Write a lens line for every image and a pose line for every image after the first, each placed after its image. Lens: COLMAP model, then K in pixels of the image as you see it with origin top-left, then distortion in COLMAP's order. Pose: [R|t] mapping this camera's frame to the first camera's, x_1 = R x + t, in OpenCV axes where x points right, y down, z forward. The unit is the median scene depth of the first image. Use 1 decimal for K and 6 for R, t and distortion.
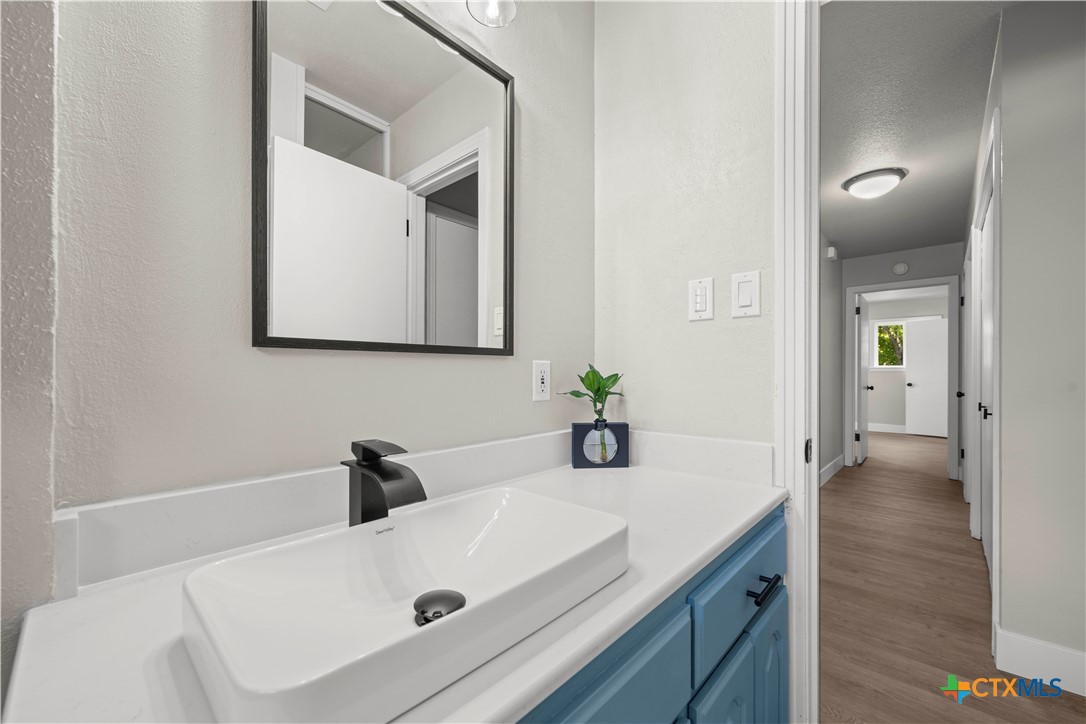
lens RADIAL K [[431.9, 0, 541.6], [0, 431.9, 379.8], [0, 0, 1]] dist [0.001729, 0.000098]
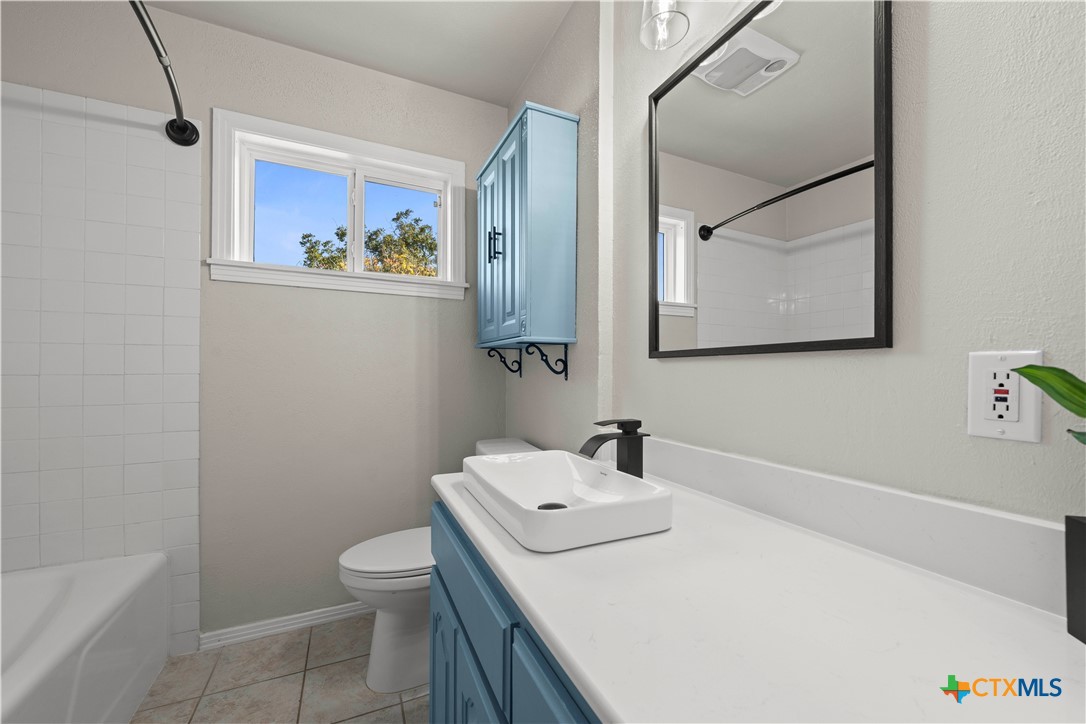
lens RADIAL K [[429.8, 0, 548.2], [0, 429.8, 370.7], [0, 0, 1]] dist [0.001029, -0.000040]
pose [[-0.382151, -0.002677, -0.924096, 0.663590], [-0.021845, 0.999743, 0.006138, -0.018003], [0.923842, 0.022533, -0.382111, 0.793306]]
